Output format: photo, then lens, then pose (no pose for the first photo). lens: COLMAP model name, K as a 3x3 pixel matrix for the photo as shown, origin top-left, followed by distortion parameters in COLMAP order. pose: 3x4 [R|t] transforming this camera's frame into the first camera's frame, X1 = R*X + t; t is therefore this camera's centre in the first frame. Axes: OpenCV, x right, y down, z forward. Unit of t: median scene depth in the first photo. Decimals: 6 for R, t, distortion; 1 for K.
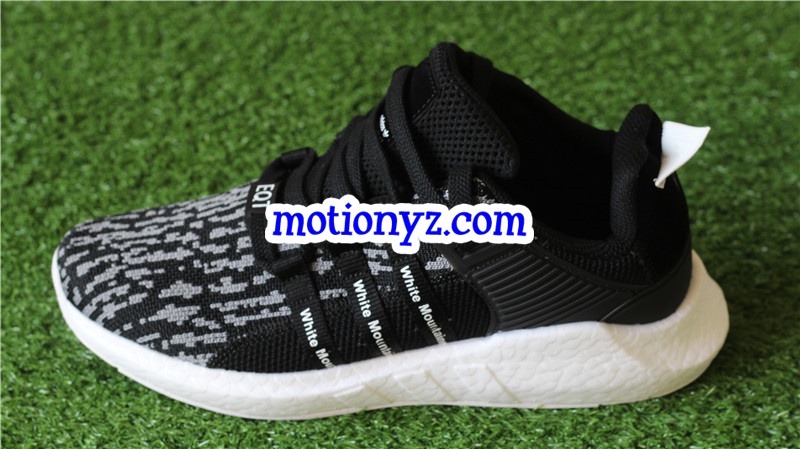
lens RADIAL K [[2073.8, 0, 395.2], [0, 2073.8, 246.7], [0, 0, 1]] dist [-0.128591, 0.000000]
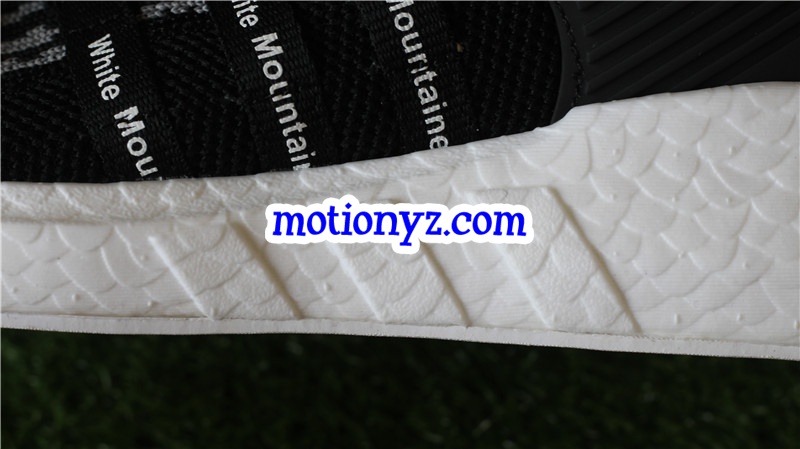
lens RADIAL K [[2073.8, 0, 404.6], [0, 2073.8, 227.6], [0, 0, 1]] dist [-0.128591, 0.000000]
pose [[0.998839, 0.036304, -0.031678, 0.029279], [-0.048112, 0.786890, -0.615215, 0.301401], [0.002592, 0.616025, 0.787723, 0.699652]]
